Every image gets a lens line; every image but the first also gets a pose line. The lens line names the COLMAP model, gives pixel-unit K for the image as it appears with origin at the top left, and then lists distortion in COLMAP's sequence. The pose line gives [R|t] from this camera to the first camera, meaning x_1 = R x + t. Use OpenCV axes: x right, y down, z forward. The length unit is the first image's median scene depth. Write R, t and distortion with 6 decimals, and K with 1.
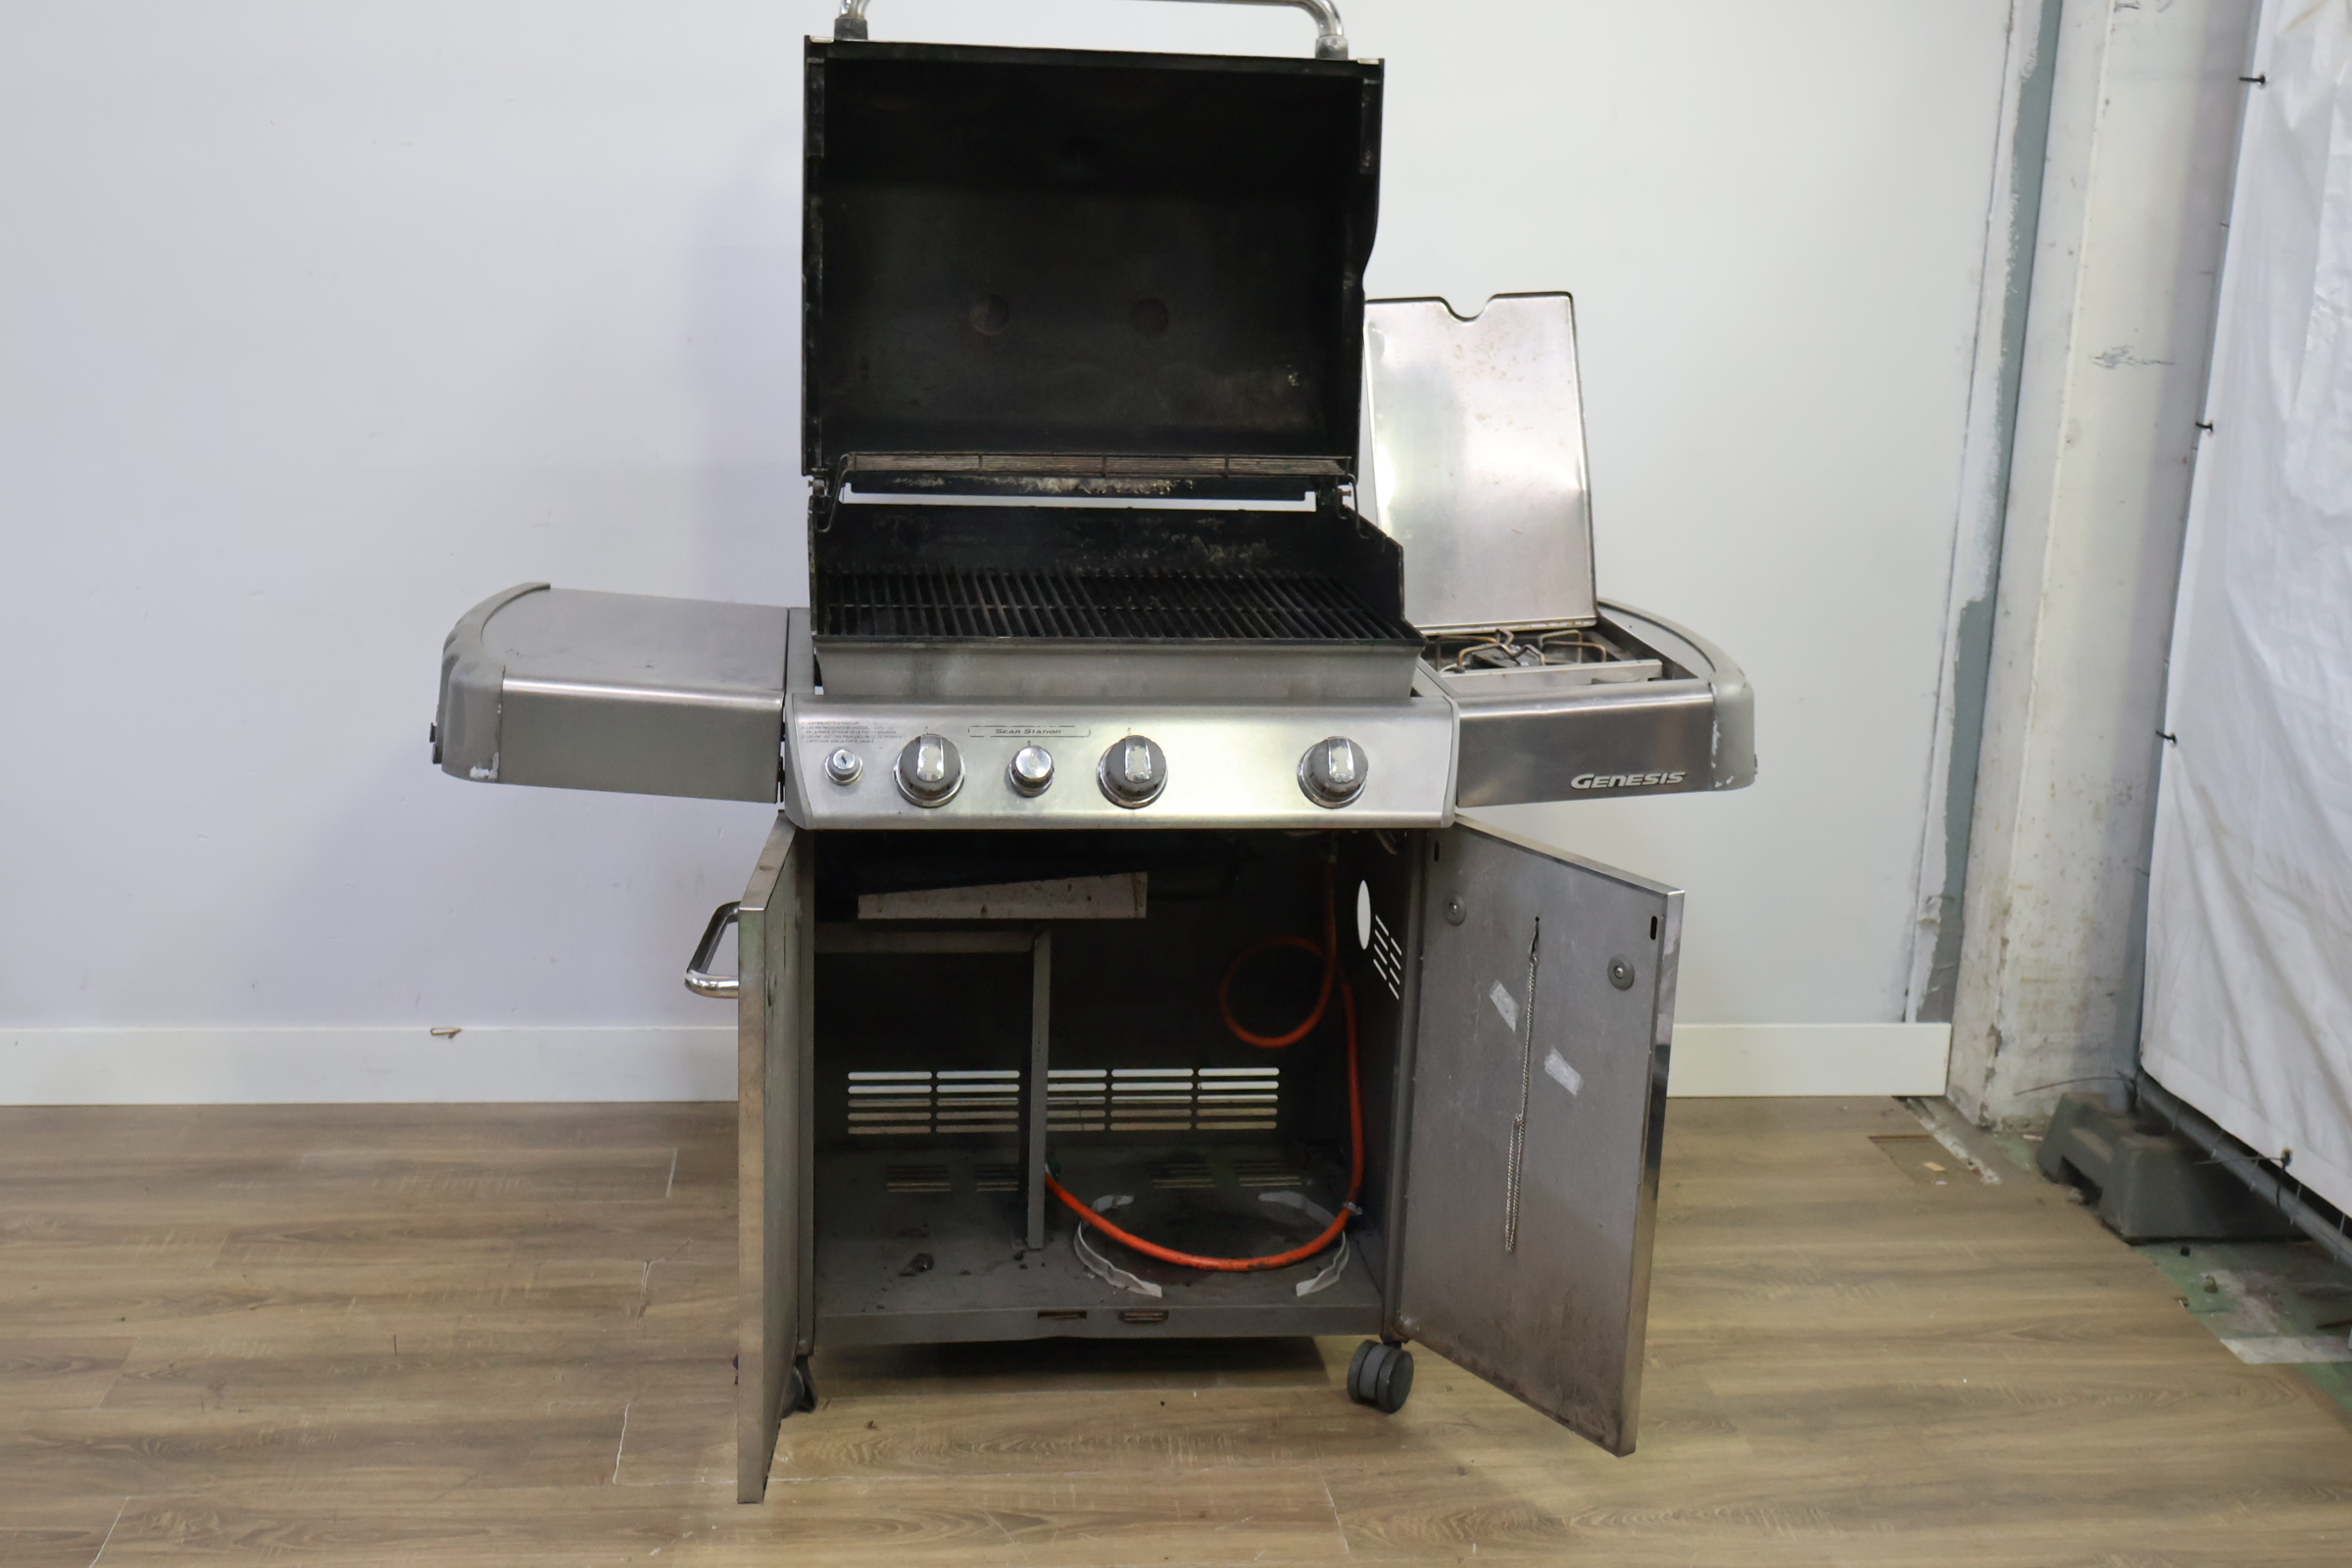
lens RADIAL K [[2632.9, 0, 1178.5], [0, 2632.9, 768.9], [0, 0, 1]] dist [-0.004196, -0.010650]
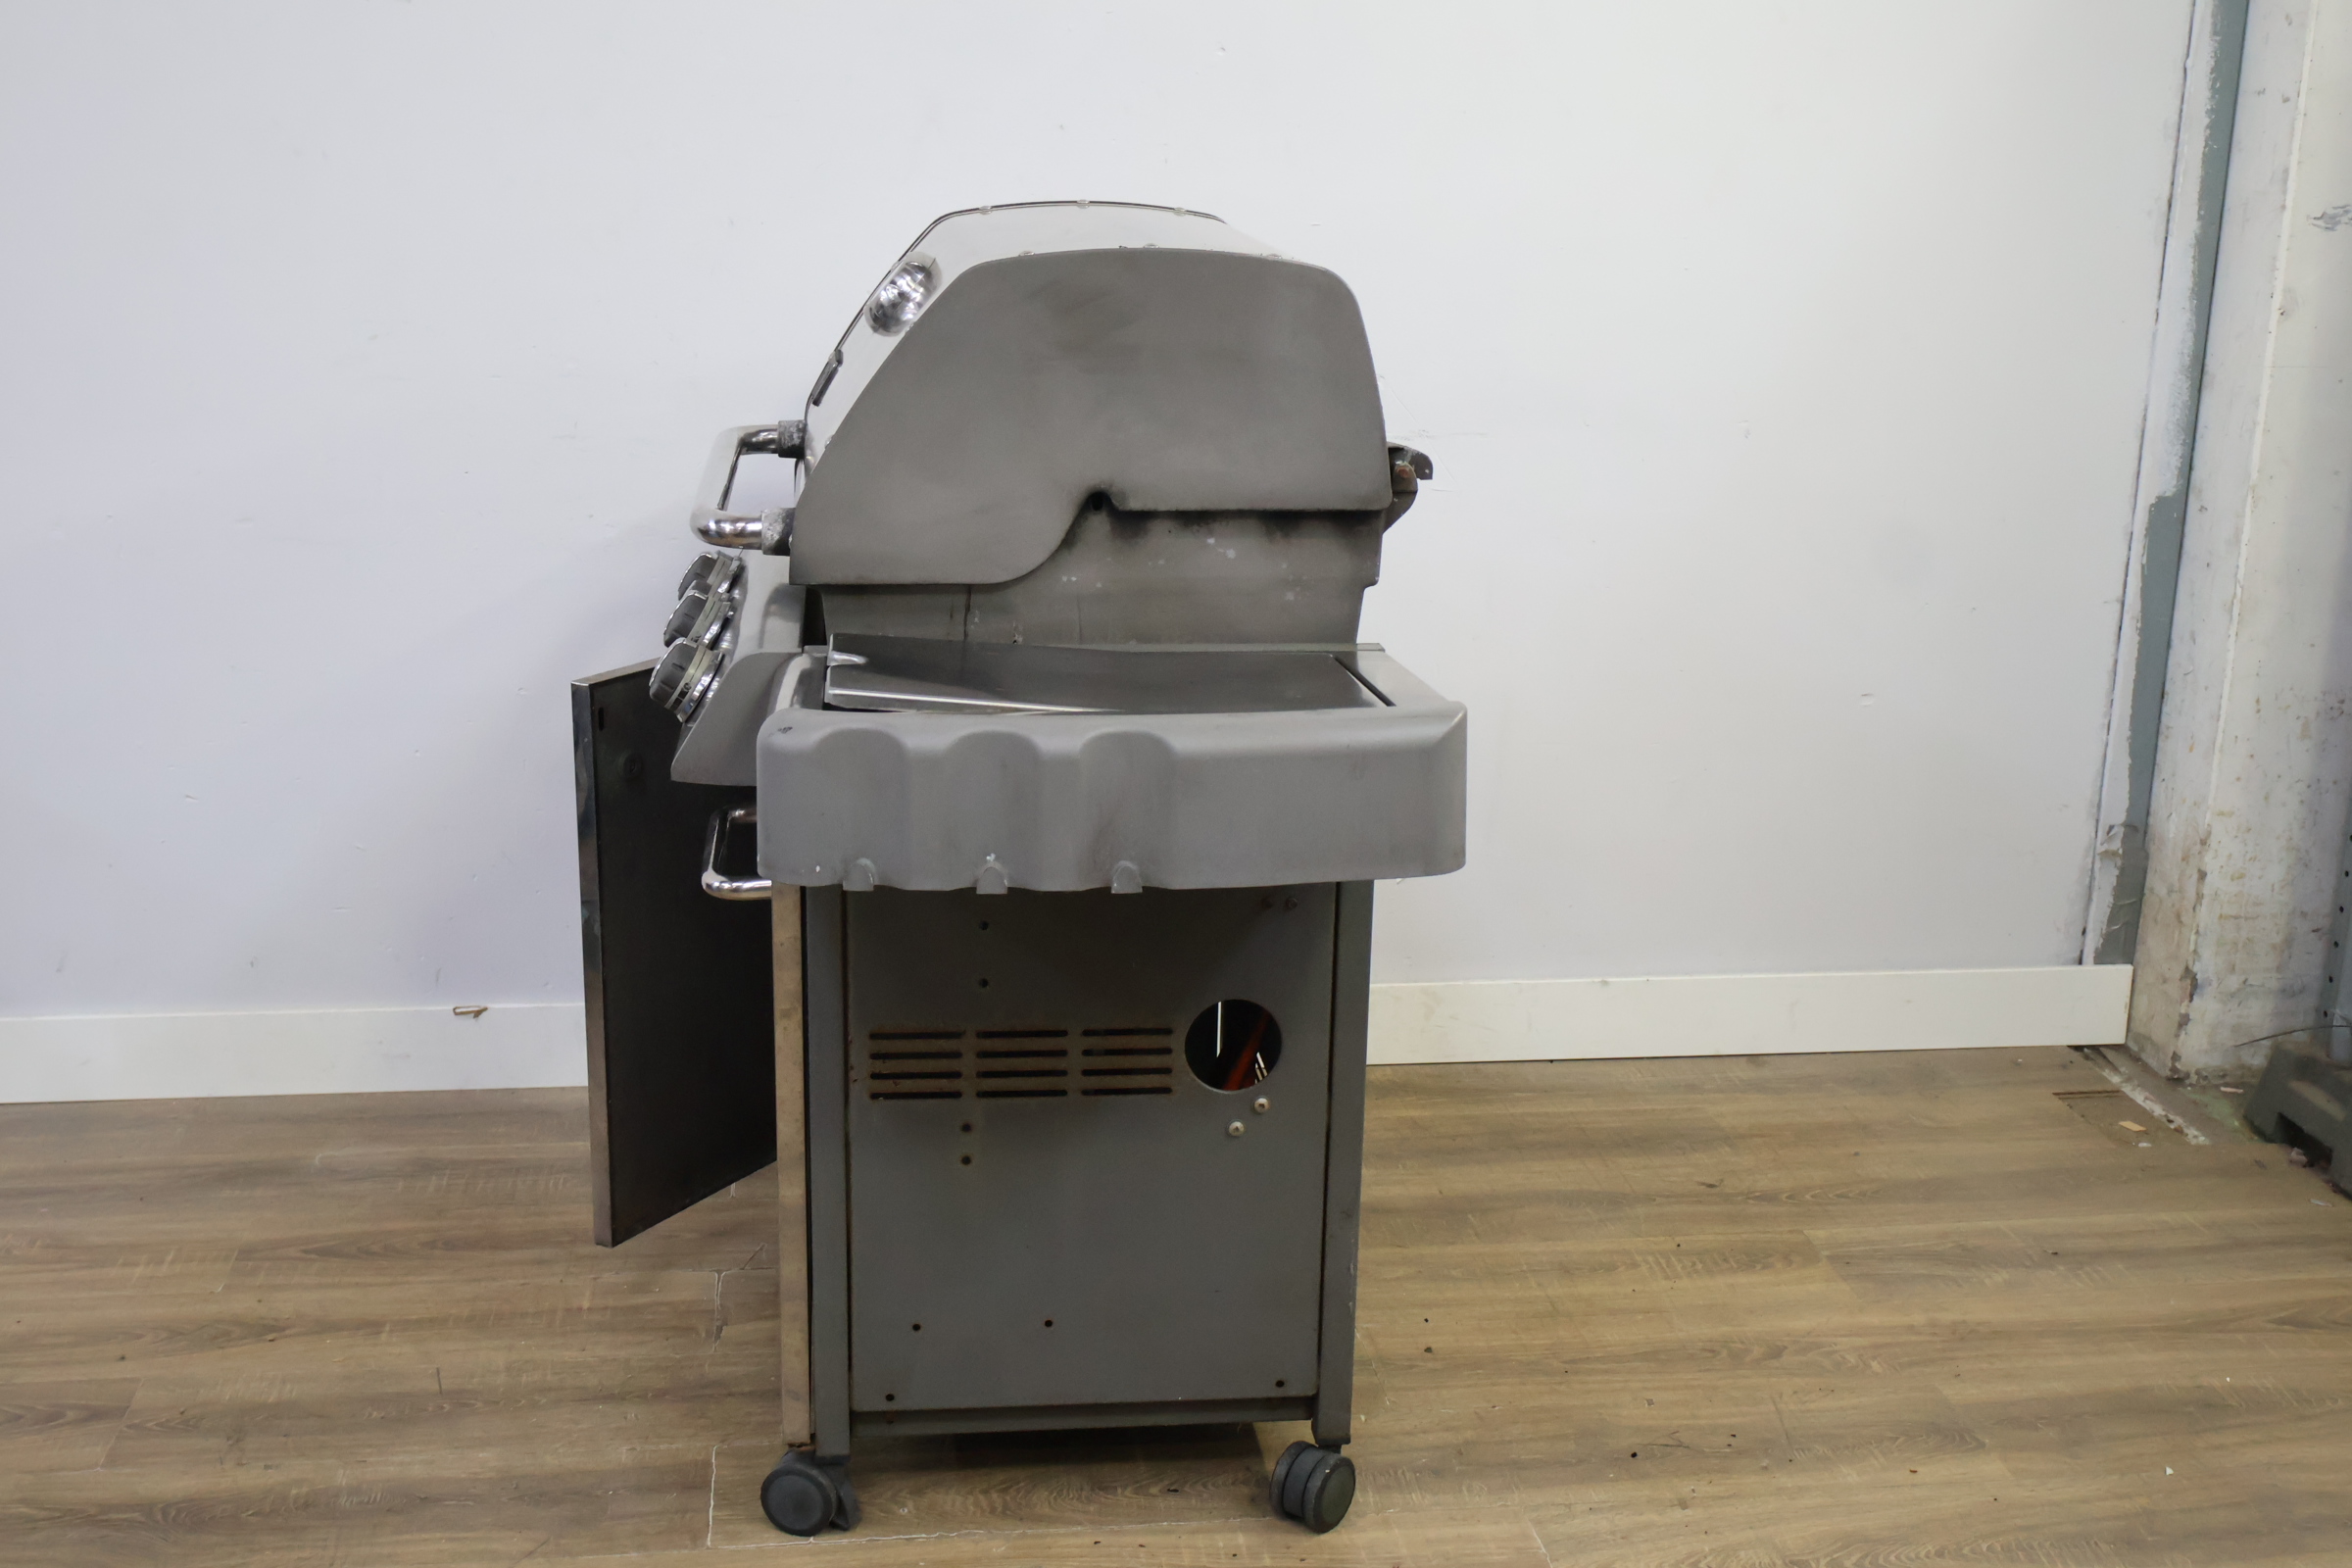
lens RADIAL K [[2630.7, 0, 1171.4], [0, 2630.7, 783.2], [0, 0, 1]] dist [-0.020230, 0.024474]
pose [[0.999719, -0.018982, 0.014187, -0.060033], [0.018510, 0.999295, 0.032673, -0.001851], [-0.014797, -0.032401, 0.999365, 0.127190]]
